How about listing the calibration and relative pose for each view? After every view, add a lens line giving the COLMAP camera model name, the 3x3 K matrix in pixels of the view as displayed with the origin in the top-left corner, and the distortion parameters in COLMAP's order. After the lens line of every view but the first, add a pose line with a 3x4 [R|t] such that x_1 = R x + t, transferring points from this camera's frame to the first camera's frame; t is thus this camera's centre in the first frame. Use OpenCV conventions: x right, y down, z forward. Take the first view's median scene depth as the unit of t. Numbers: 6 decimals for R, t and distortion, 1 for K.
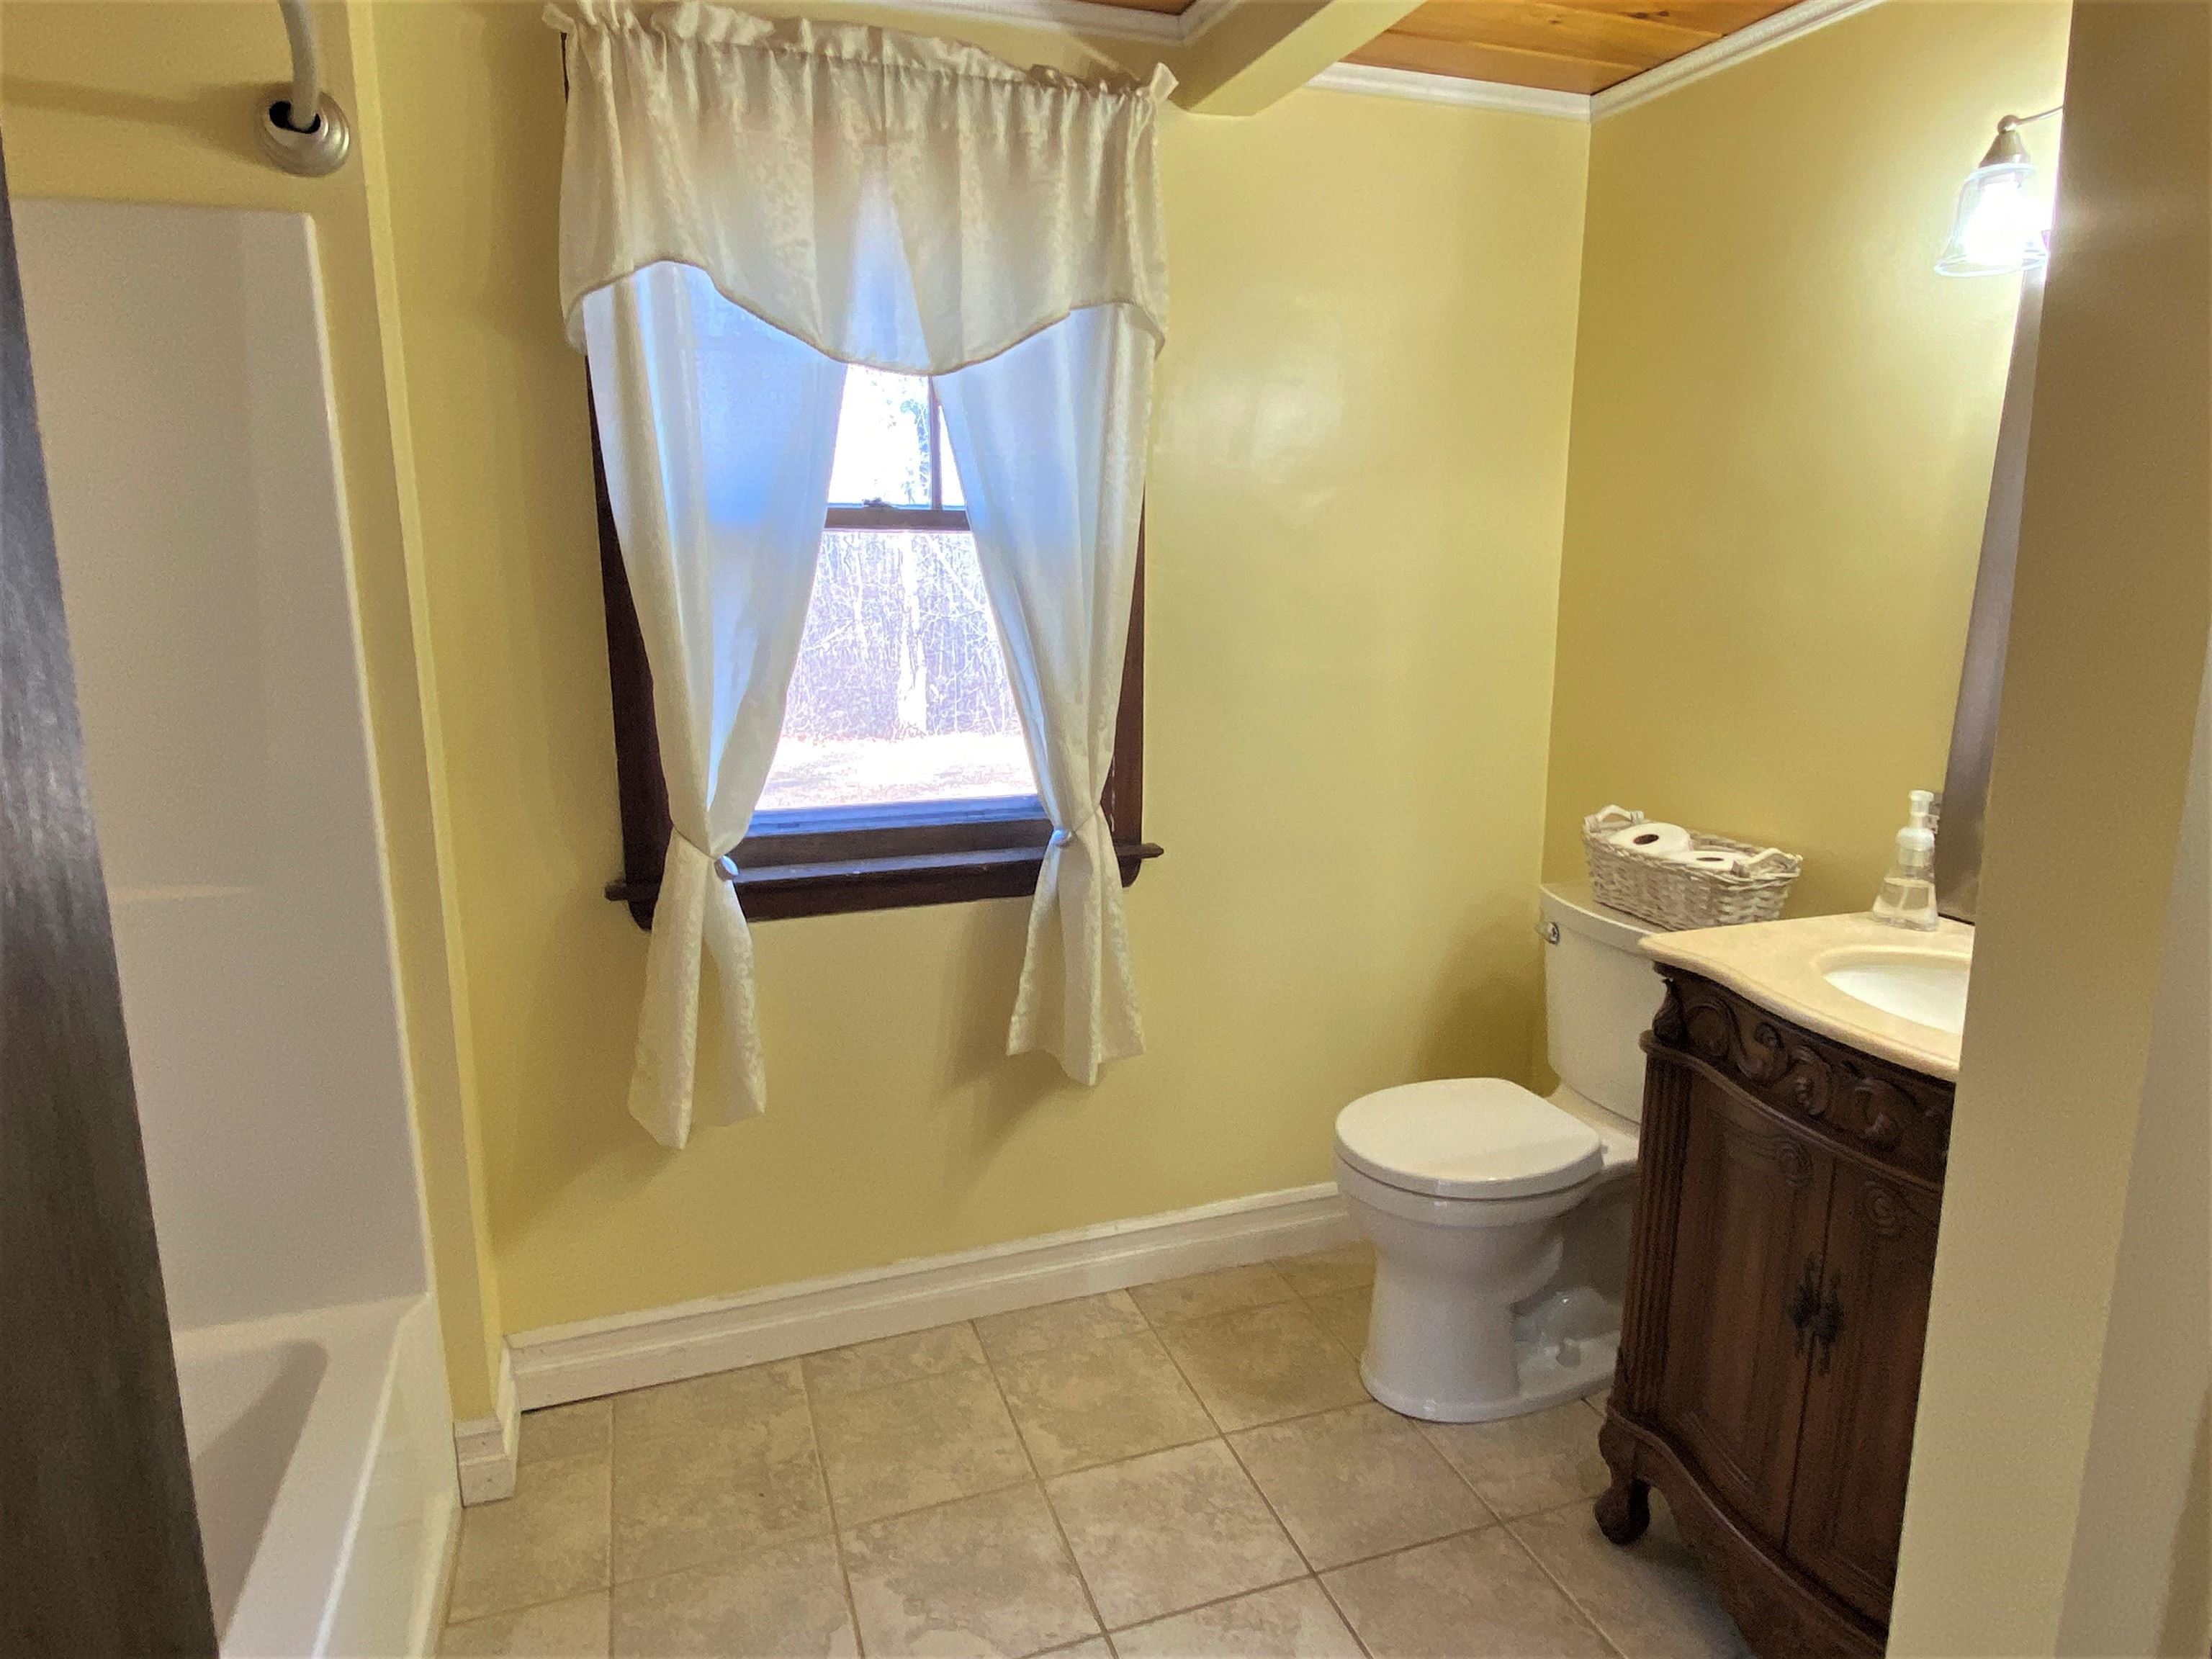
lens RADIAL K [[1334.7, 0, 1115.3], [0, 1334.7, 827.0], [0, 0, 1]] dist [0.072106, -0.085230]
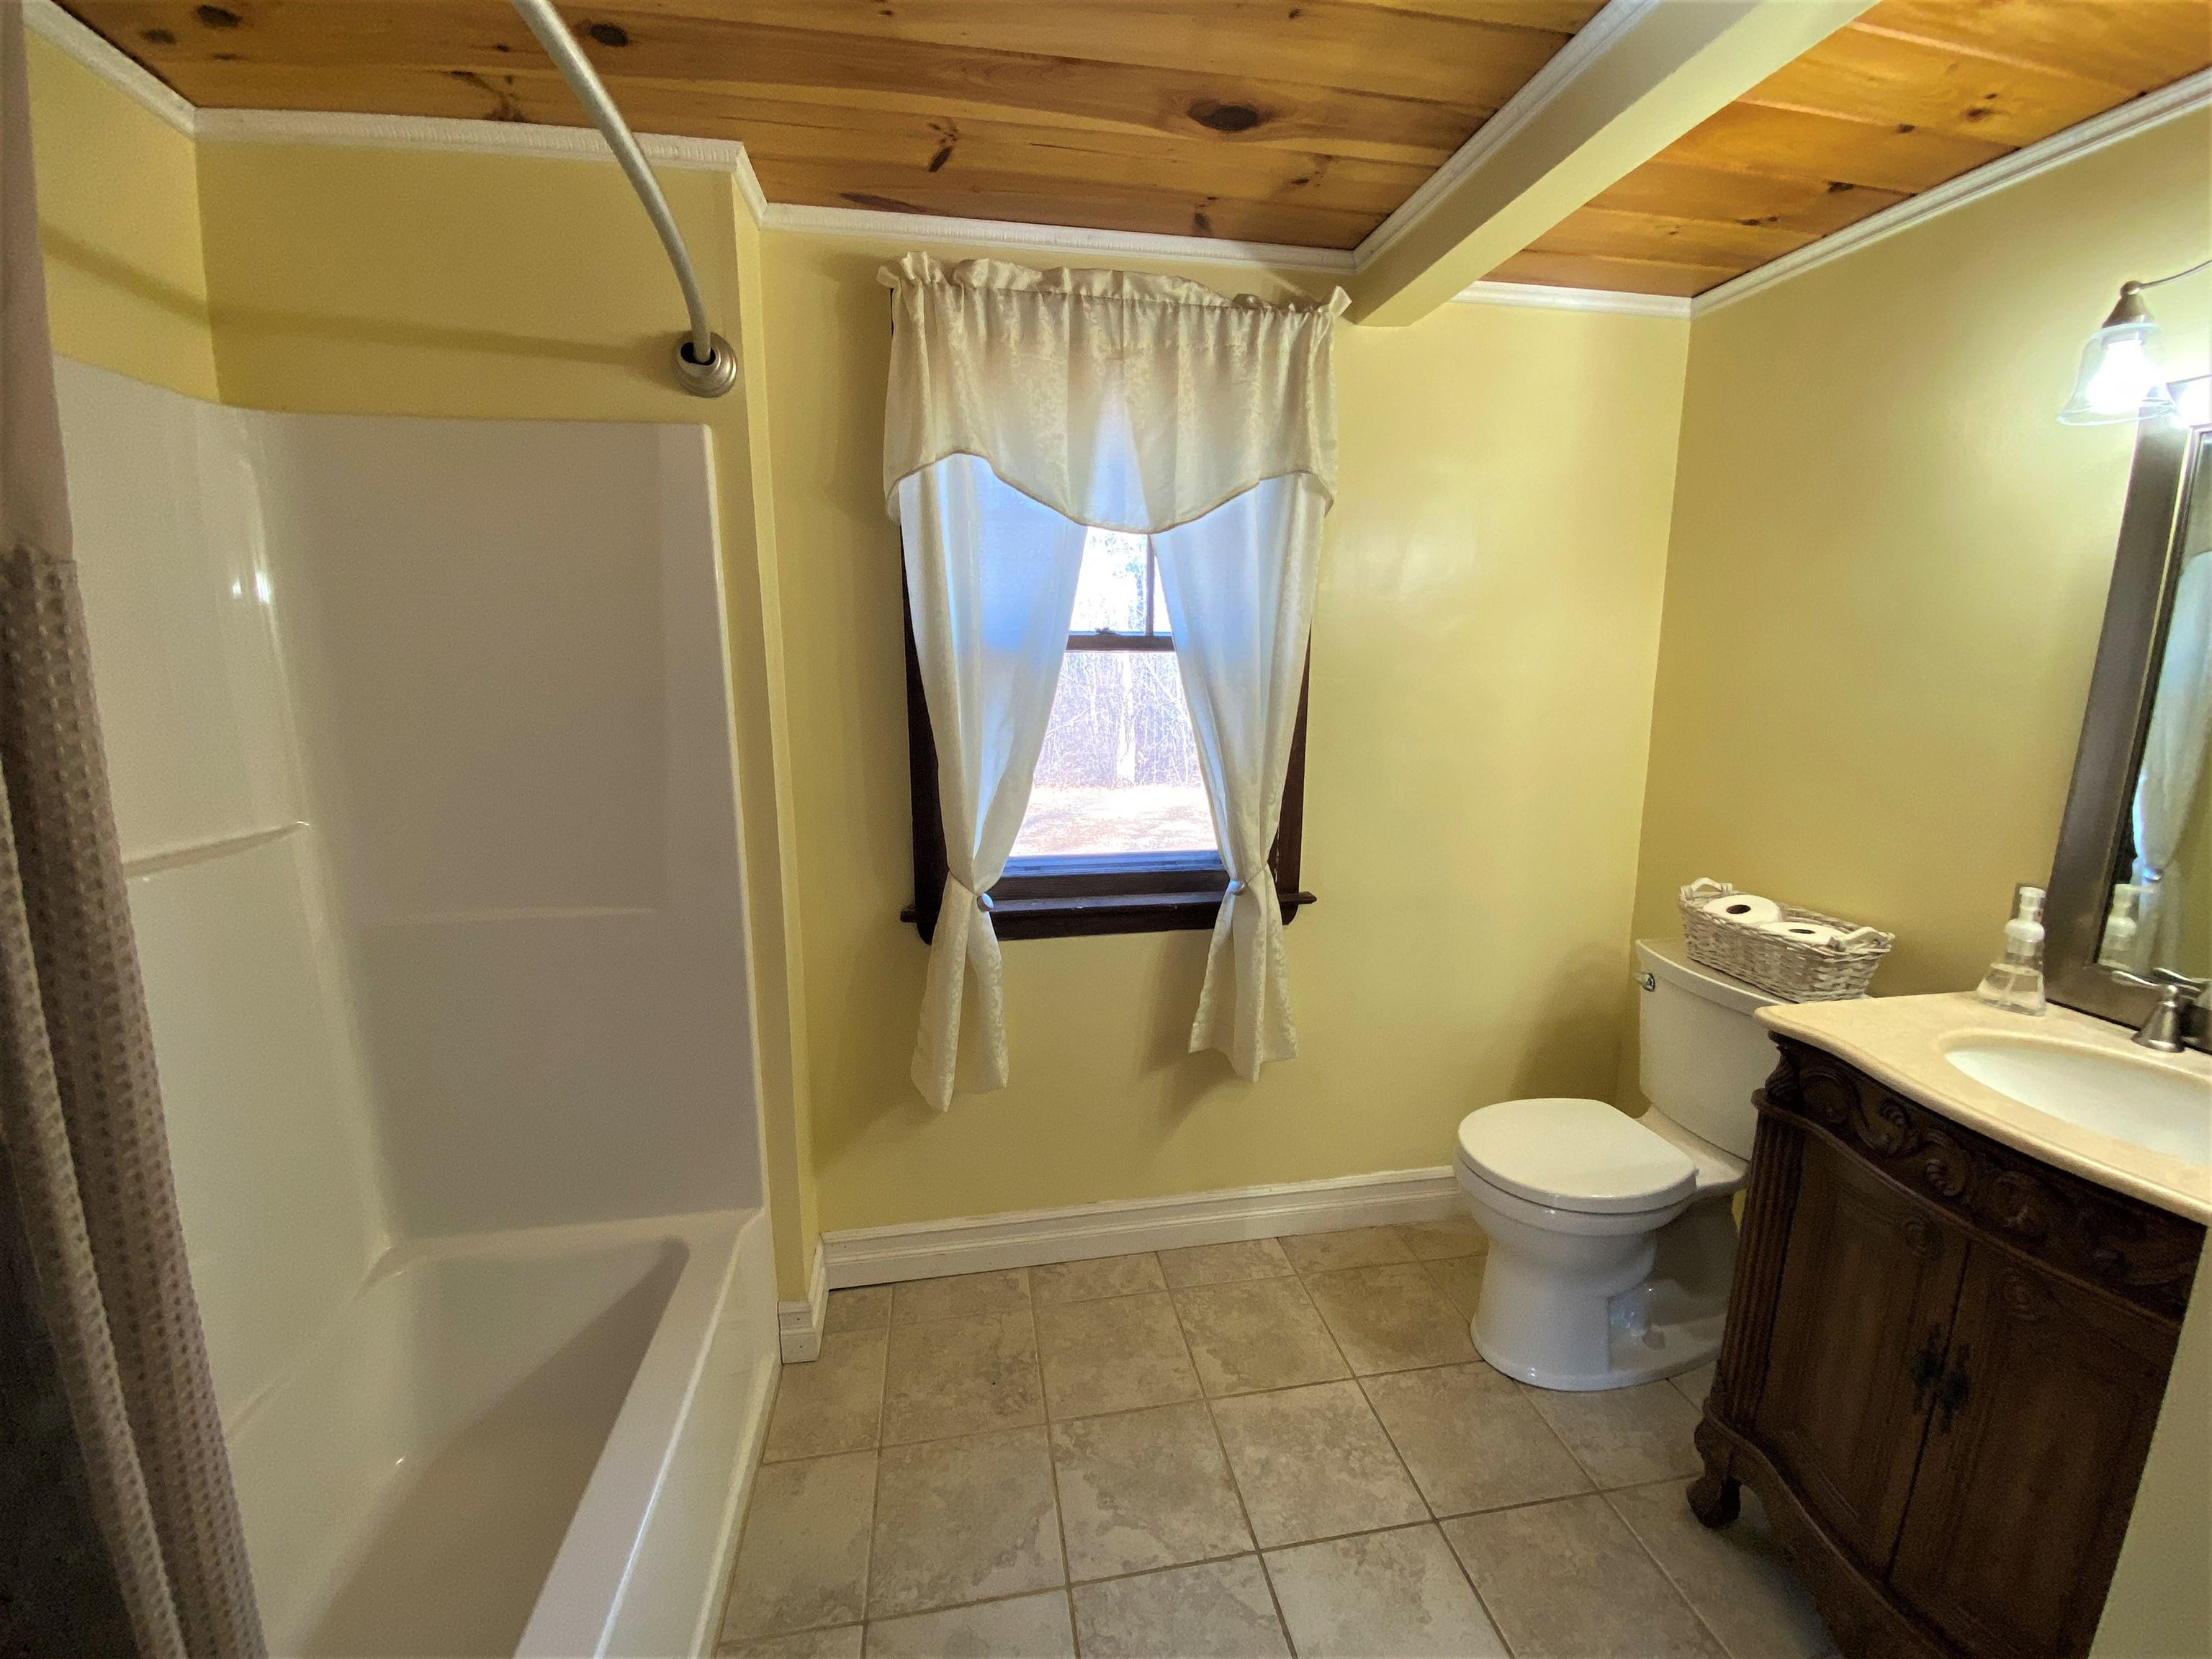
lens RADIAL K [[923.7, 0, 1106.0], [0, 923.7, 829.5], [0, 0, 1]] dist [0.044011, -0.037002]
pose [[0.985123, 0.030862, -0.169057, -0.017388], [-0.034909, 0.999169, -0.021021, -0.027332], [0.168268, 0.026610, 0.985382, 0.110044]]
